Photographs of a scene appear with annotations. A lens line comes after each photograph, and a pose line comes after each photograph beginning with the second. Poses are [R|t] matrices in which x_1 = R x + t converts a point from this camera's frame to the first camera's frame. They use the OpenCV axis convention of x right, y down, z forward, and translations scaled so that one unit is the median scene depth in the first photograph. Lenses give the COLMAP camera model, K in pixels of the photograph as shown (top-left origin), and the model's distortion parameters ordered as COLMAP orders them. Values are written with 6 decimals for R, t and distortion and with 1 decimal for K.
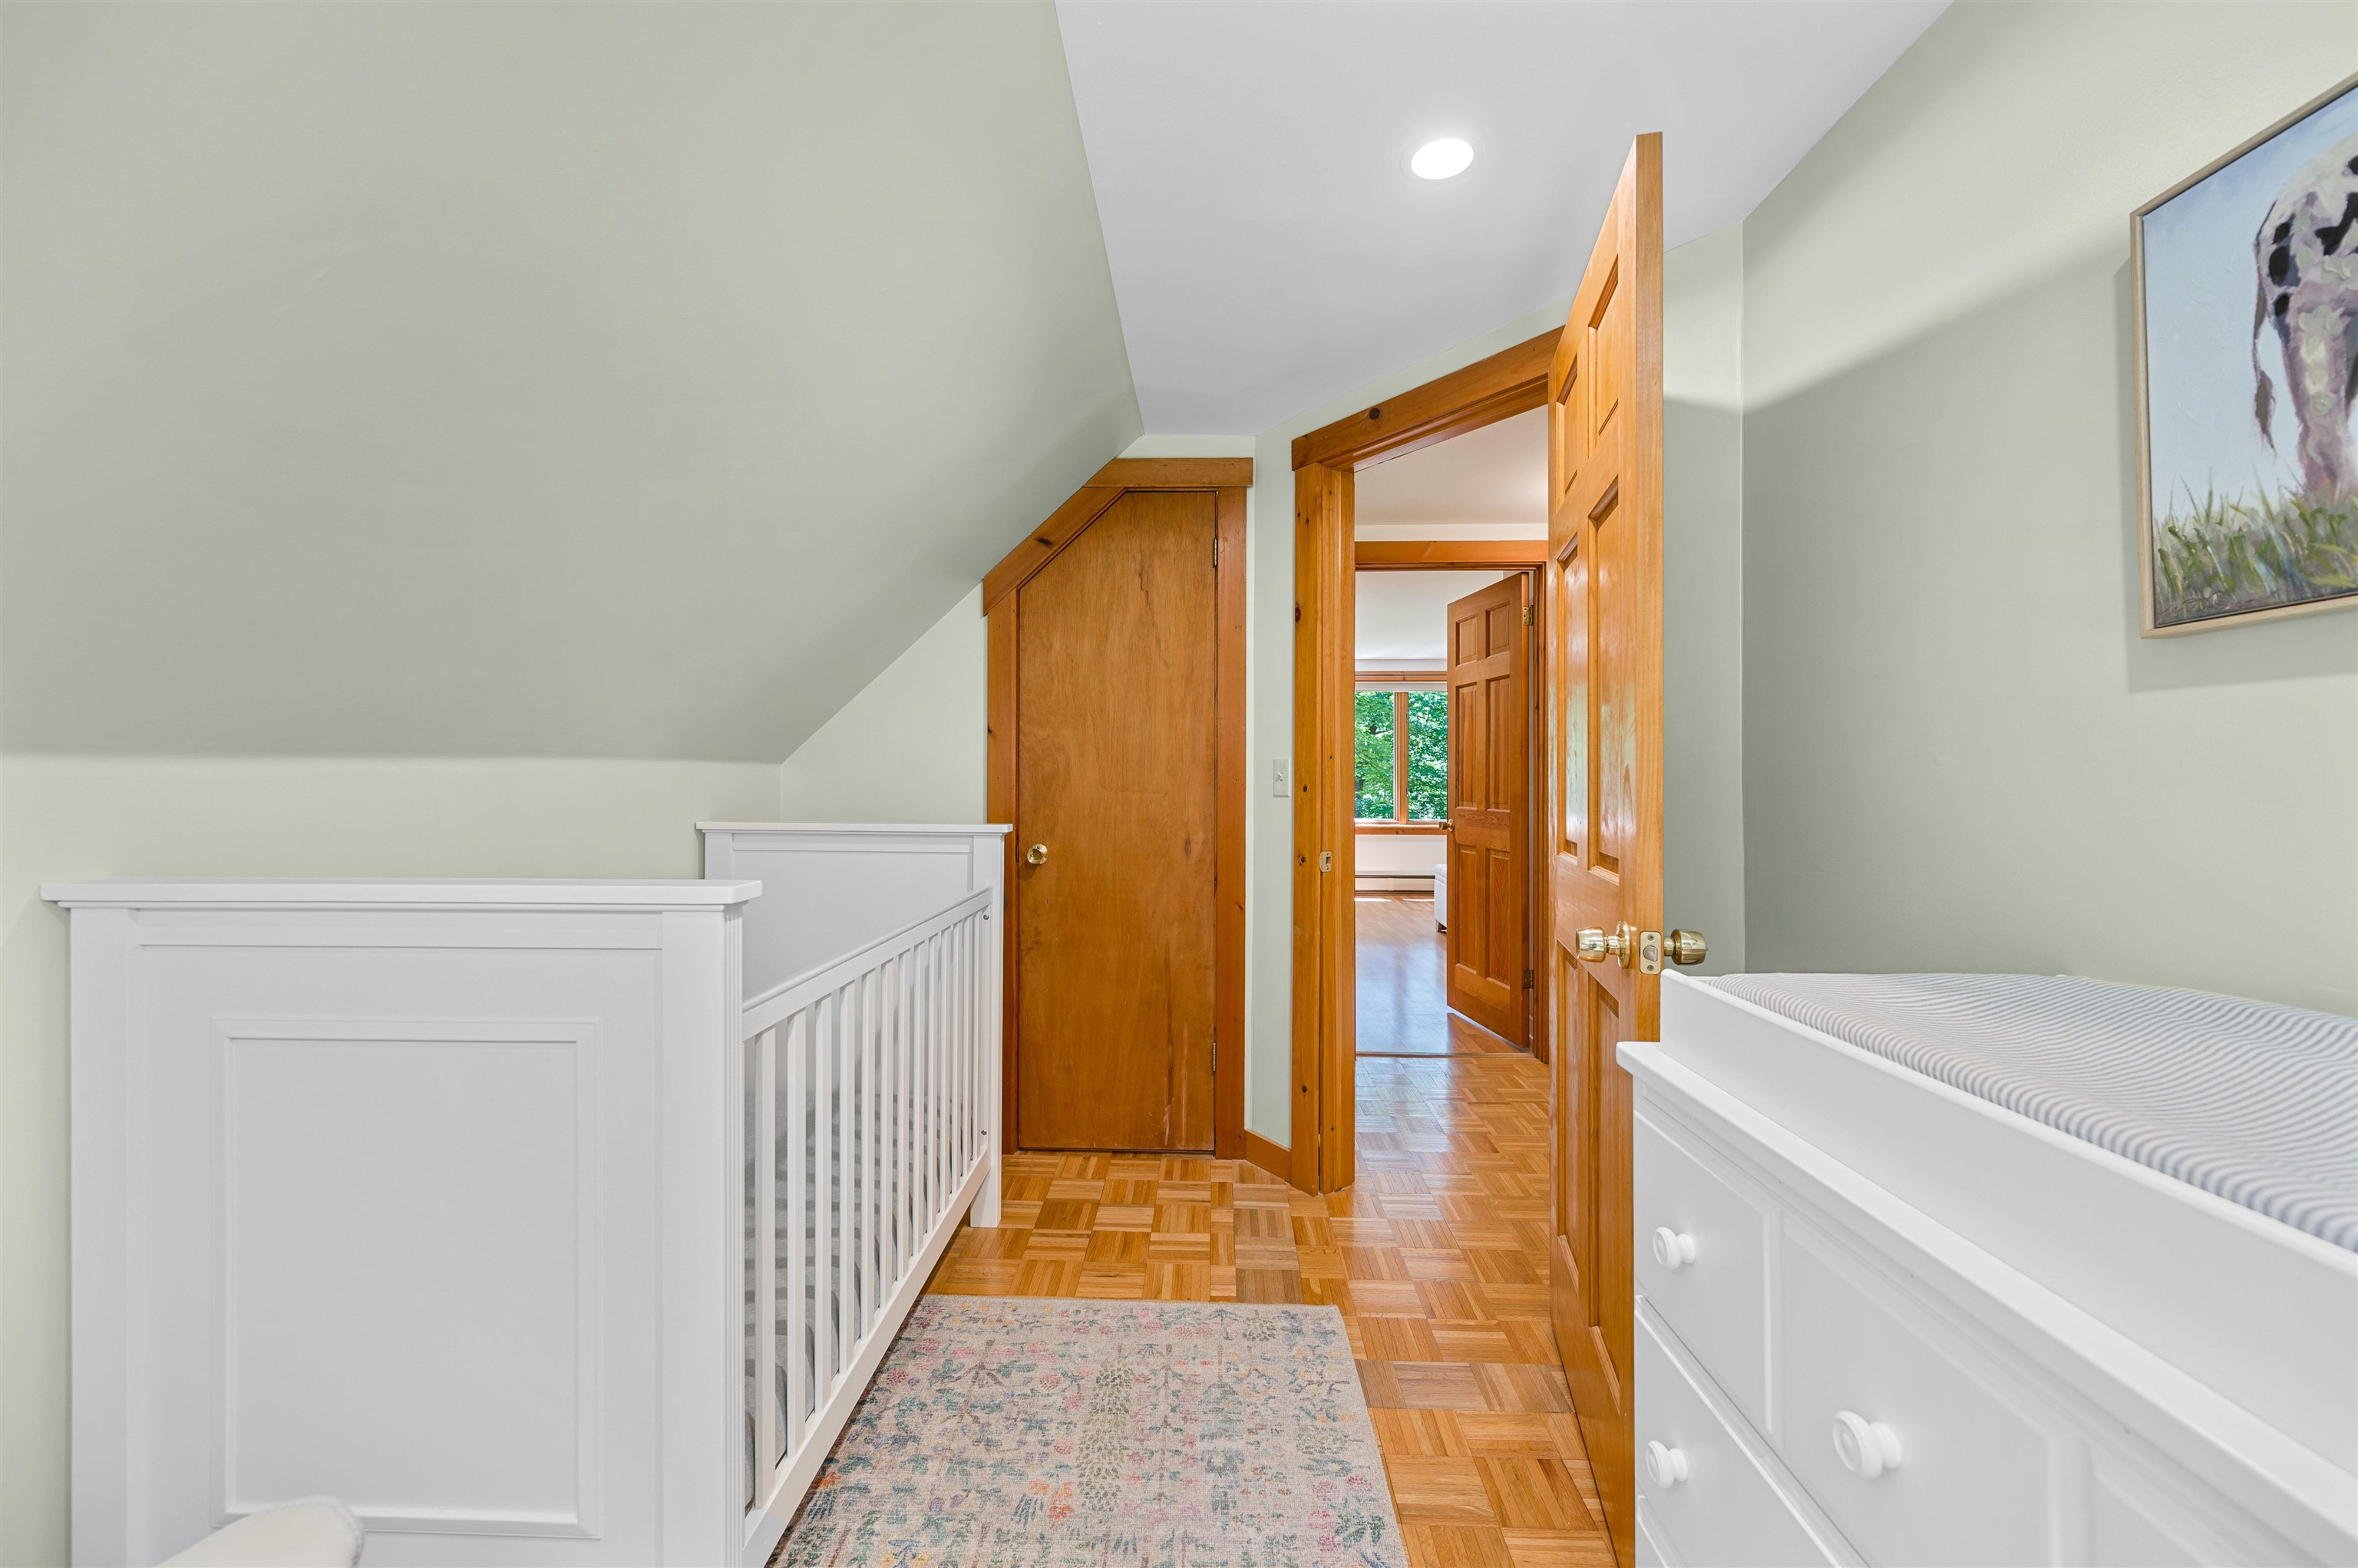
lens RADIAL K [[936.2, 0, 1179.1], [0, 936.2, 778.5], [0, 0, 1]] dist [-0.000121, -0.000014]
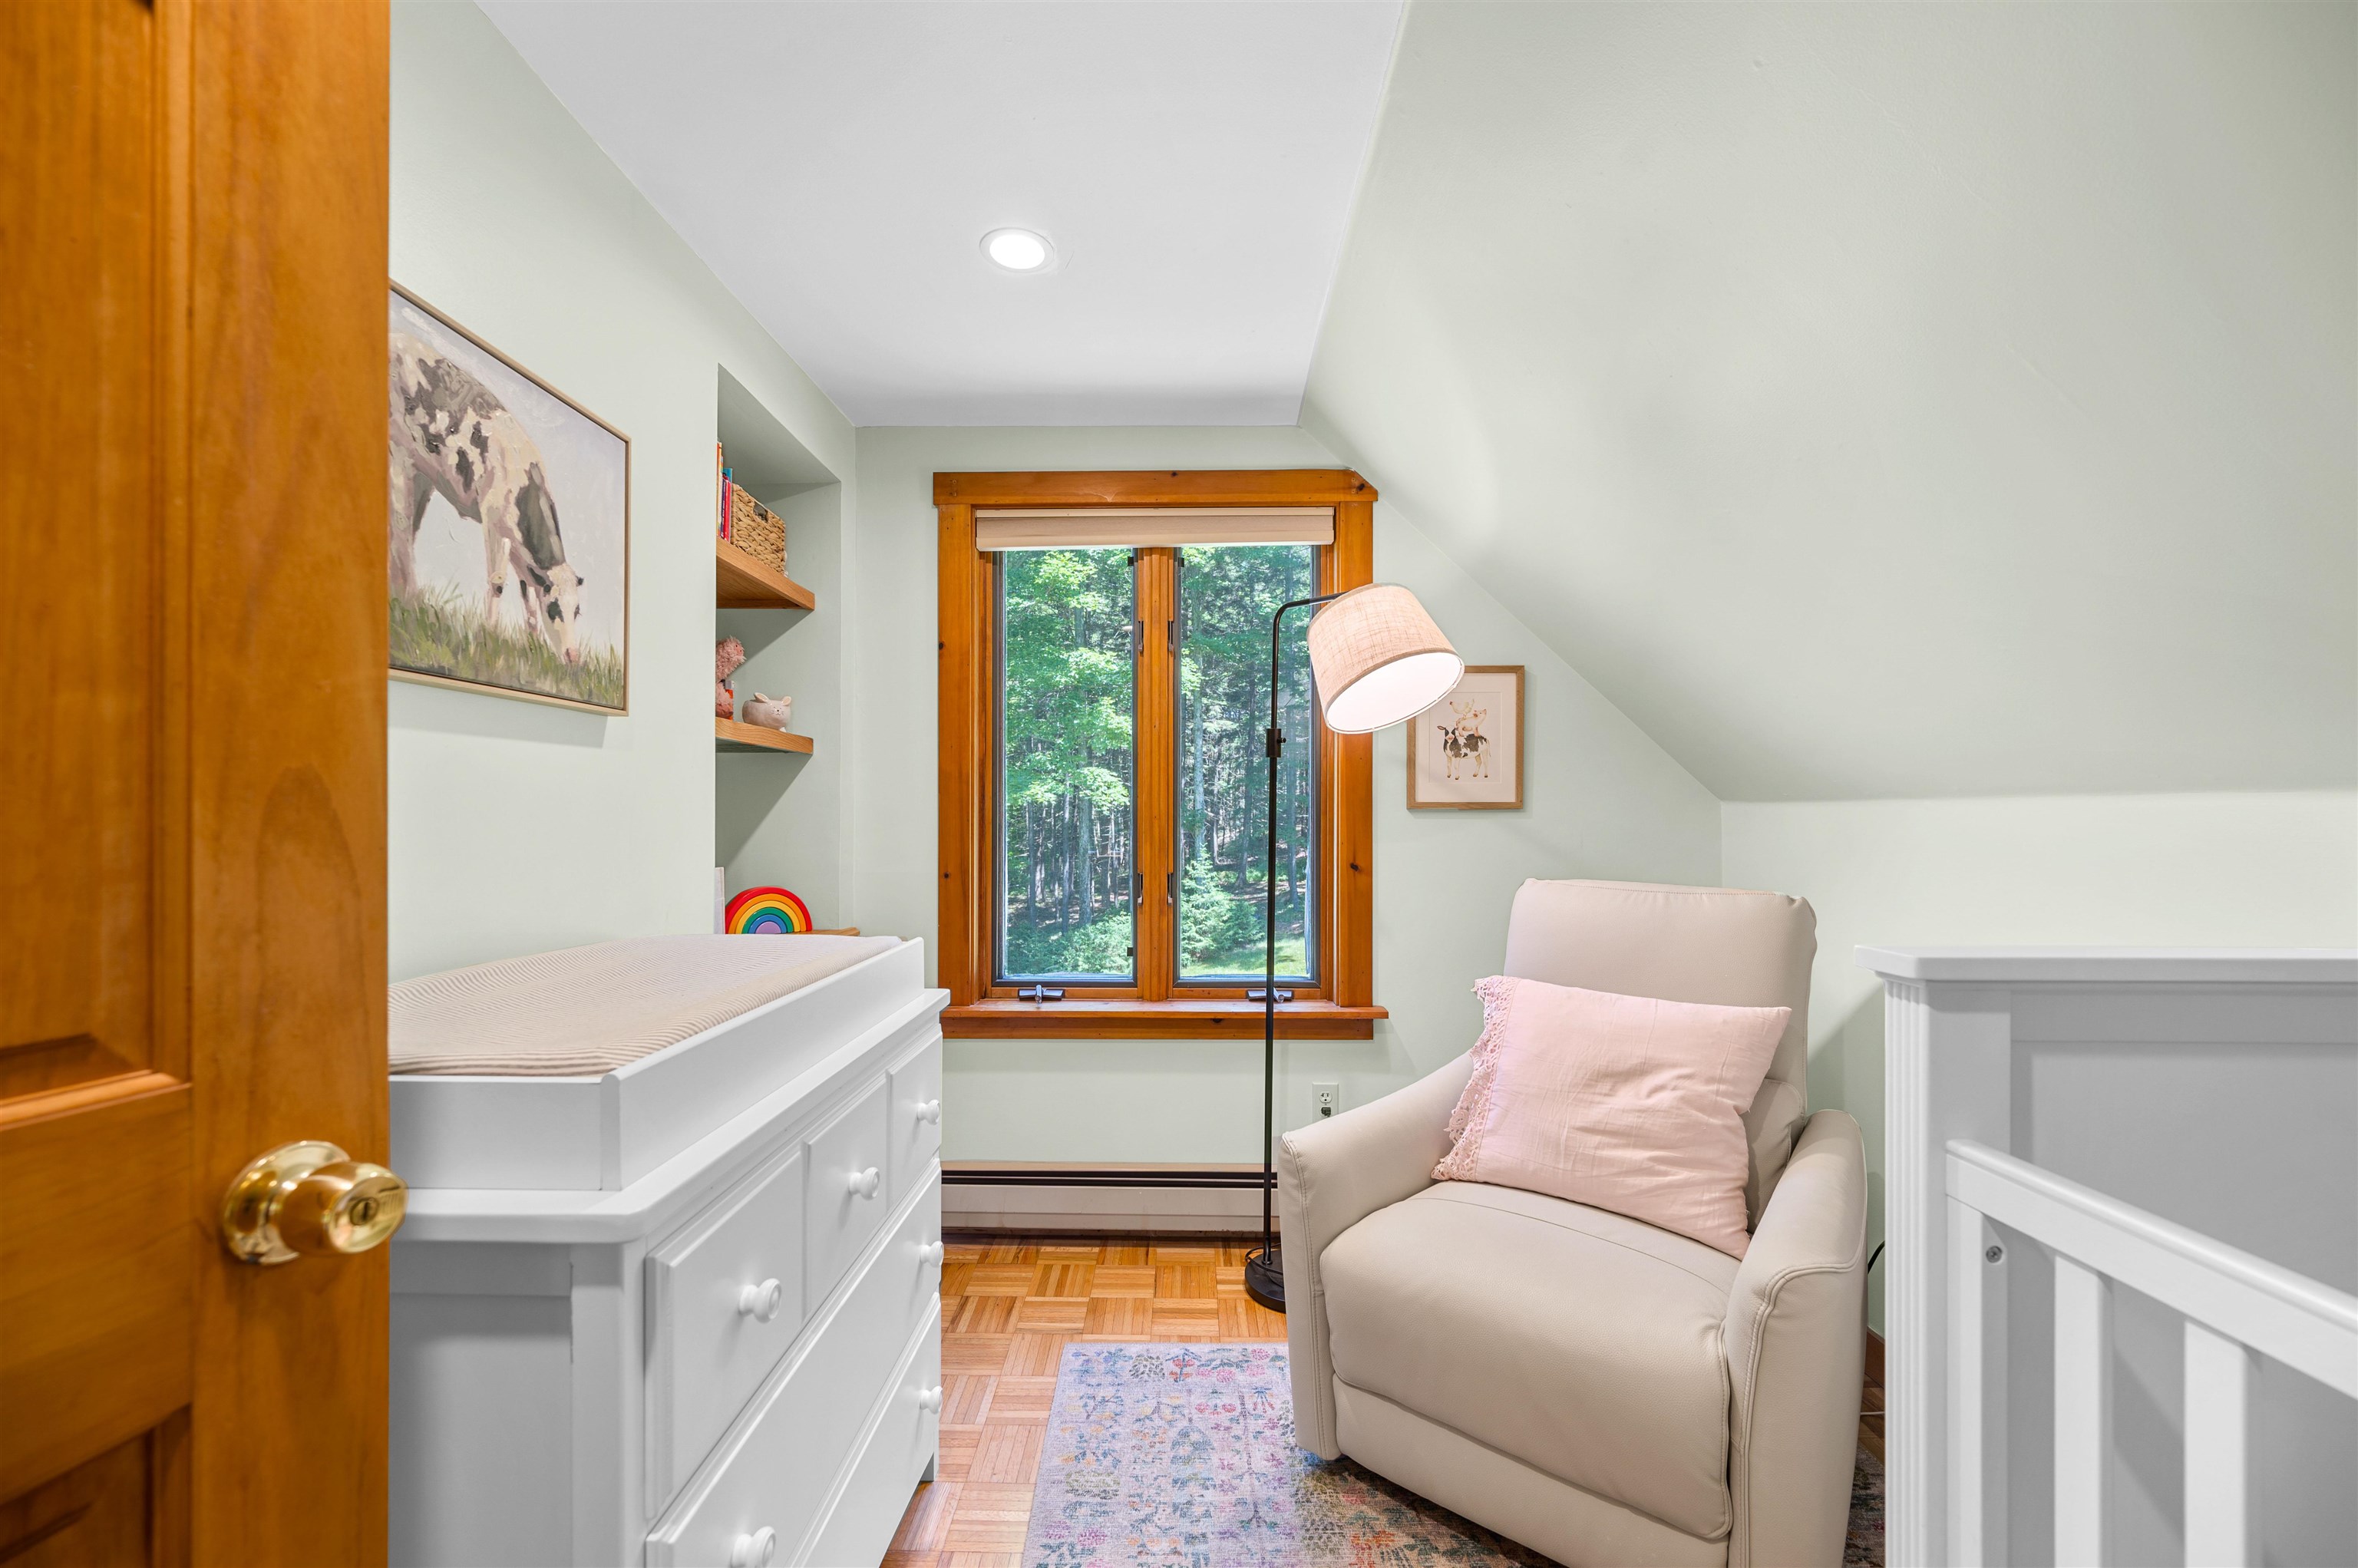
lens RADIAL K [[936.2, 0, 1169.5], [0, 936.2, 806.5], [0, 0, 1]] dist [-0.000121, -0.000014]
pose [[-0.999930, -0.003965, -0.011182, 0.153024], [-0.003797, 0.999879, -0.015068, 0.017767], [0.011240, -0.015024, -0.999824, 2.339976]]
